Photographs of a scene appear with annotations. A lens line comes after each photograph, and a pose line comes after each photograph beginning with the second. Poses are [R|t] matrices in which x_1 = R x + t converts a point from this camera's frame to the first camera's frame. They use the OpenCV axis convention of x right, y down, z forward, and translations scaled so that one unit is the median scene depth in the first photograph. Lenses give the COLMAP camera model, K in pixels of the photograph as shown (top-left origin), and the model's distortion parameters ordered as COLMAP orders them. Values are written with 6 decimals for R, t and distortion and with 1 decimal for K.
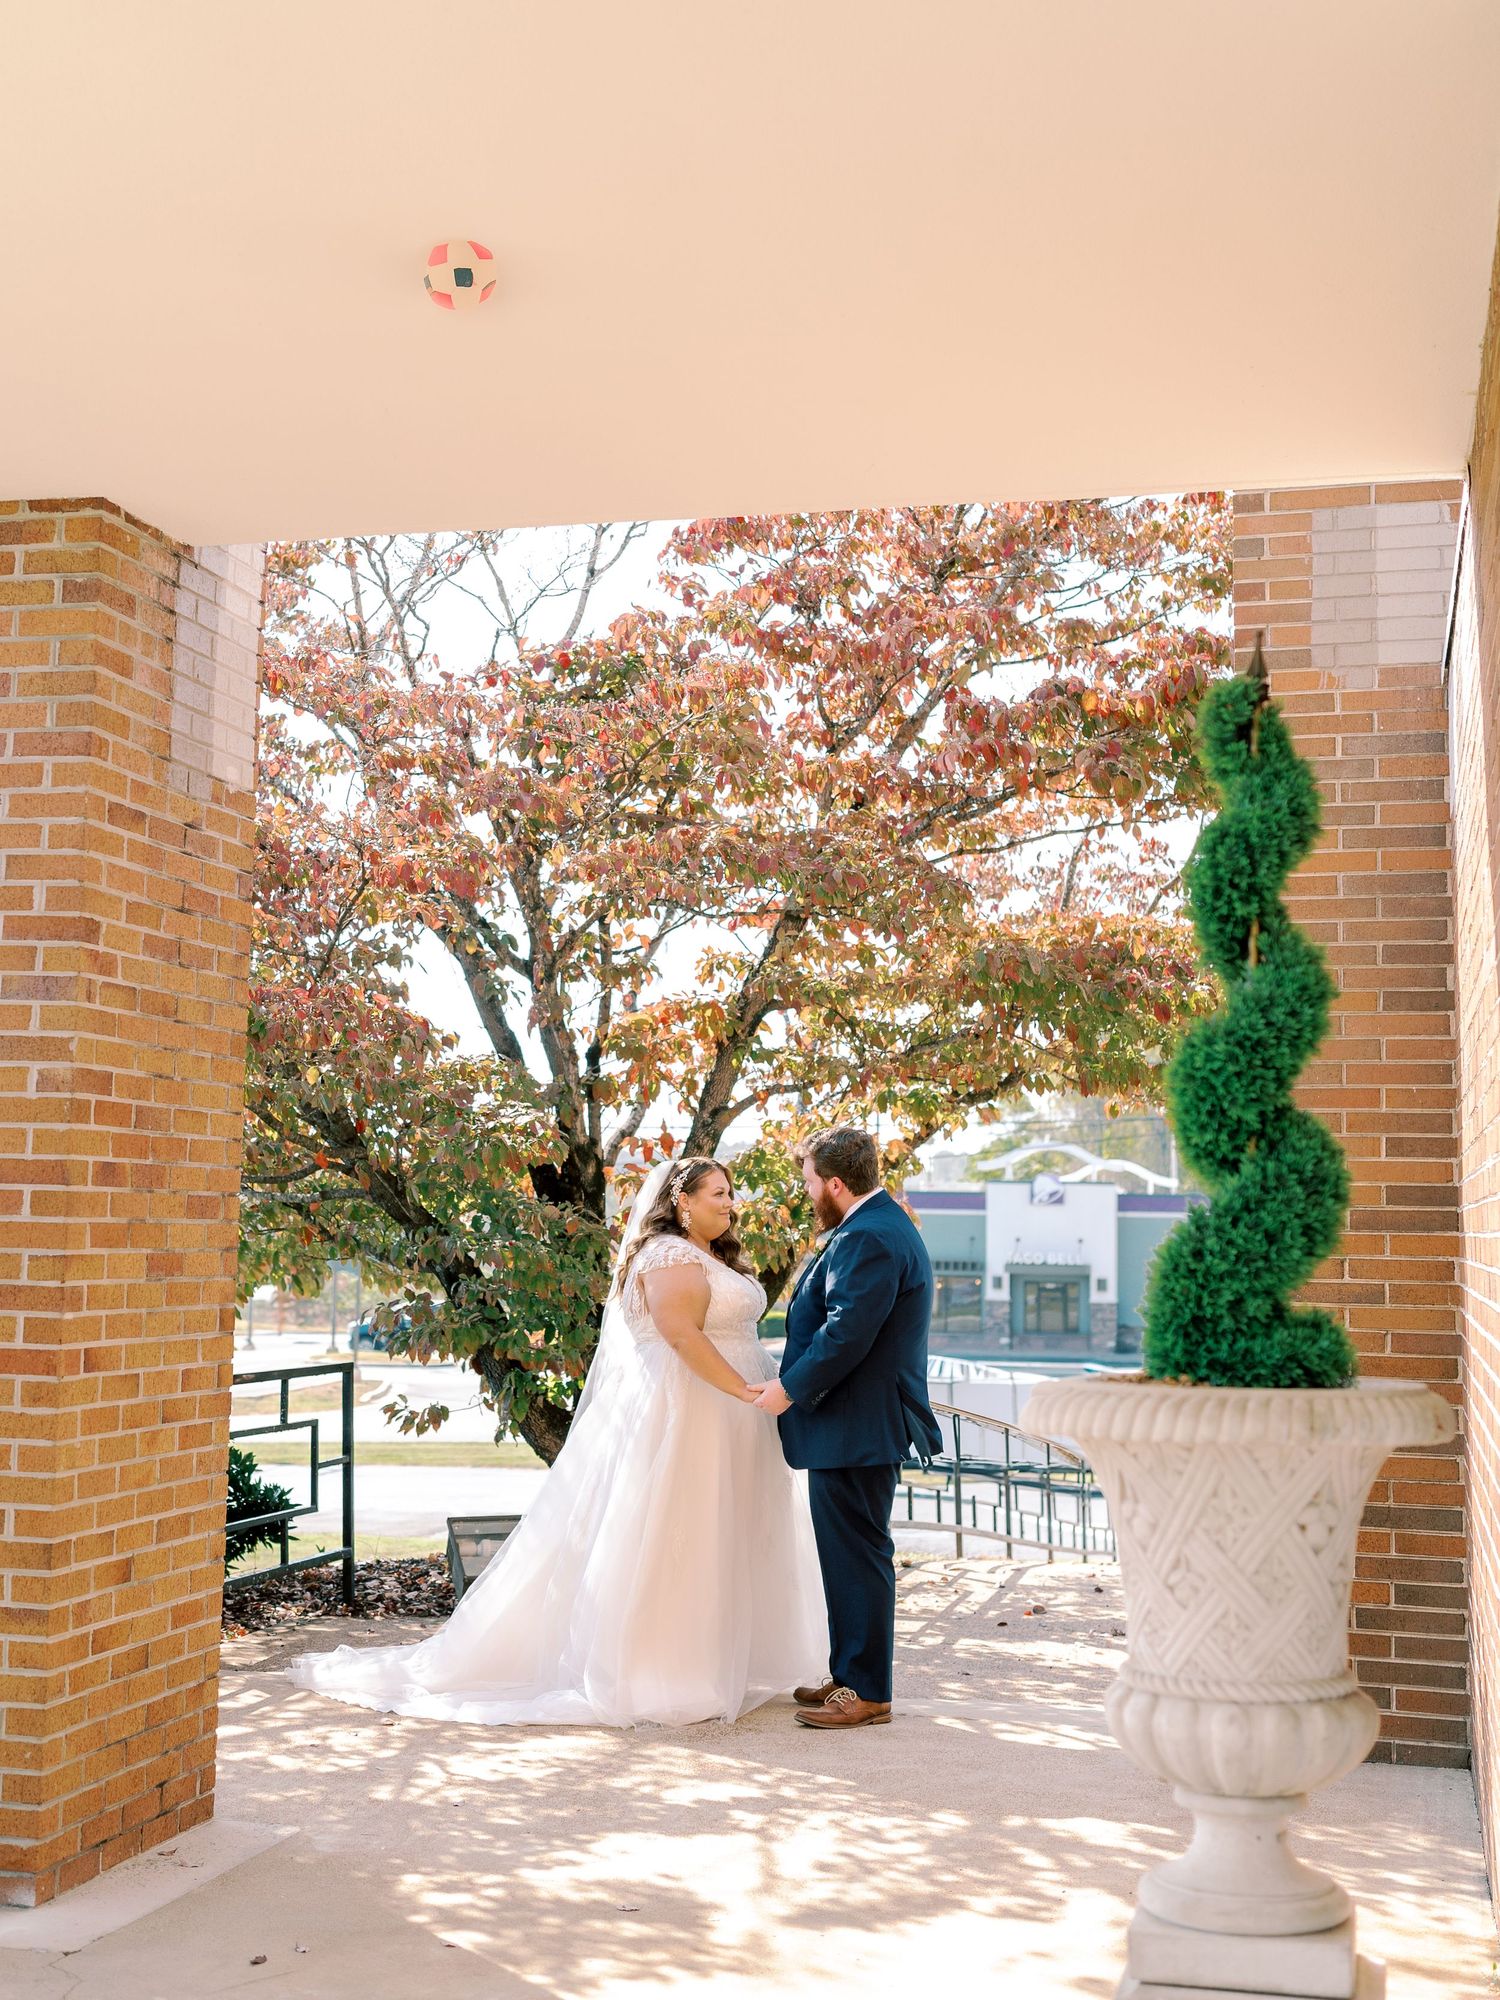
lens RADIAL K [[2218.9, 0, 750.0], [0, 2218.9, 1000.0], [0, 0, 1]] dist [-0.017679, -0.010353]
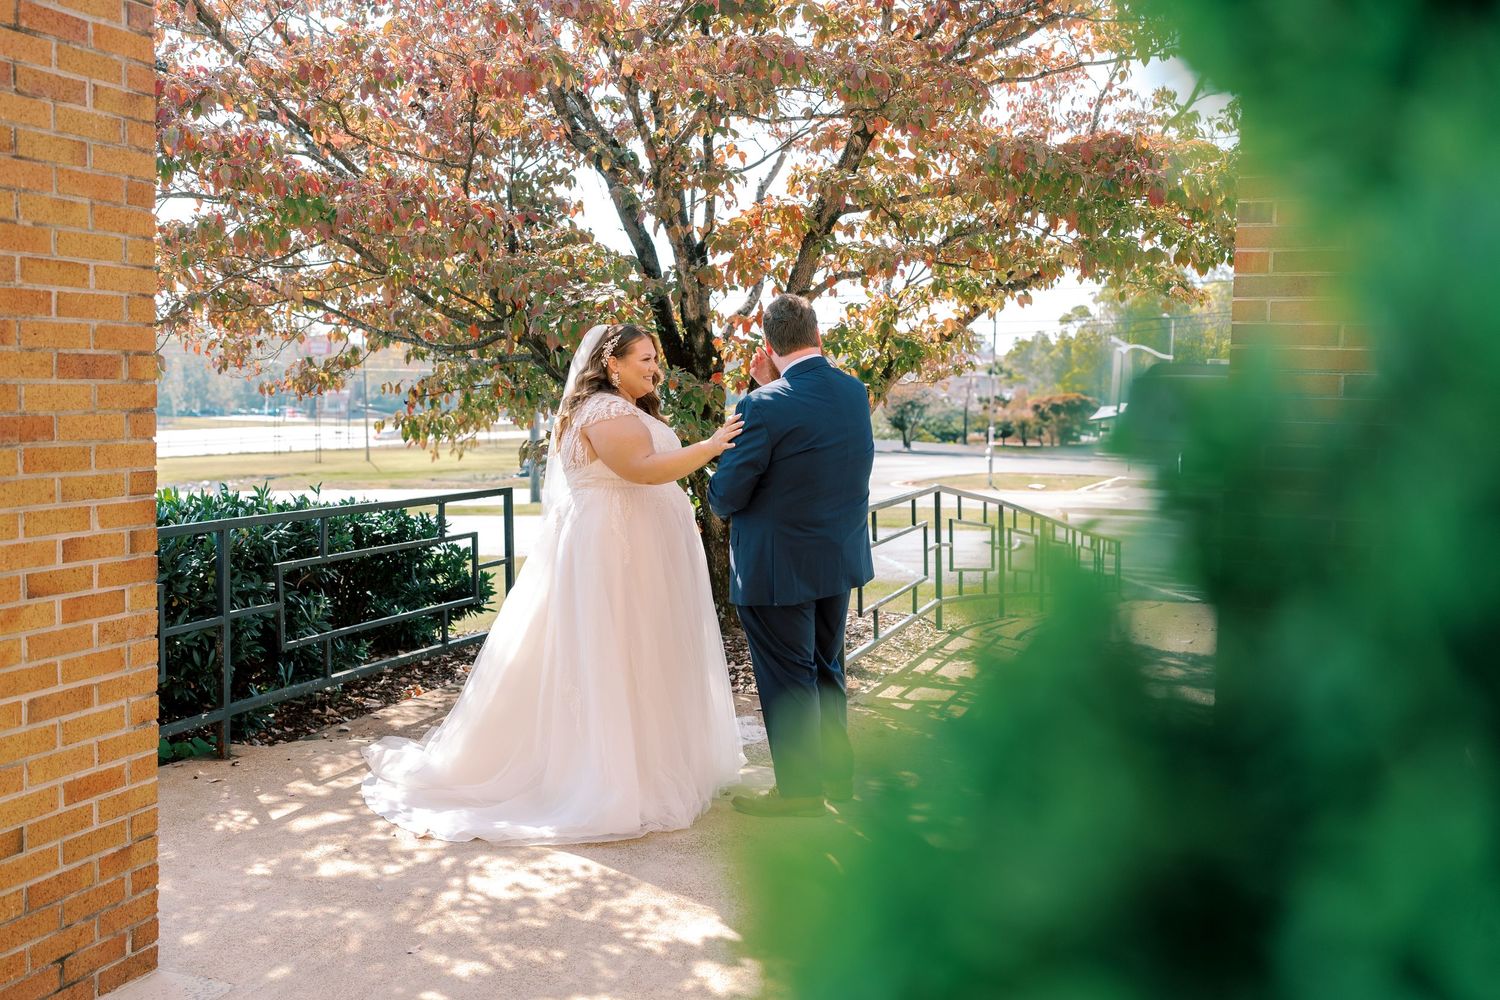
lens RADIAL K [[1328.4, 0, 750.0], [0, 1328.4, 500.0], [0, 0, 1]] dist [-0.008157, -0.001847]
pose [[0.993302, 0.014679, -0.114614, 0.044610], [0.007281, 0.981976, 0.188865, 0.021474], [0.115321, -0.188434, 0.975292, 0.225818]]
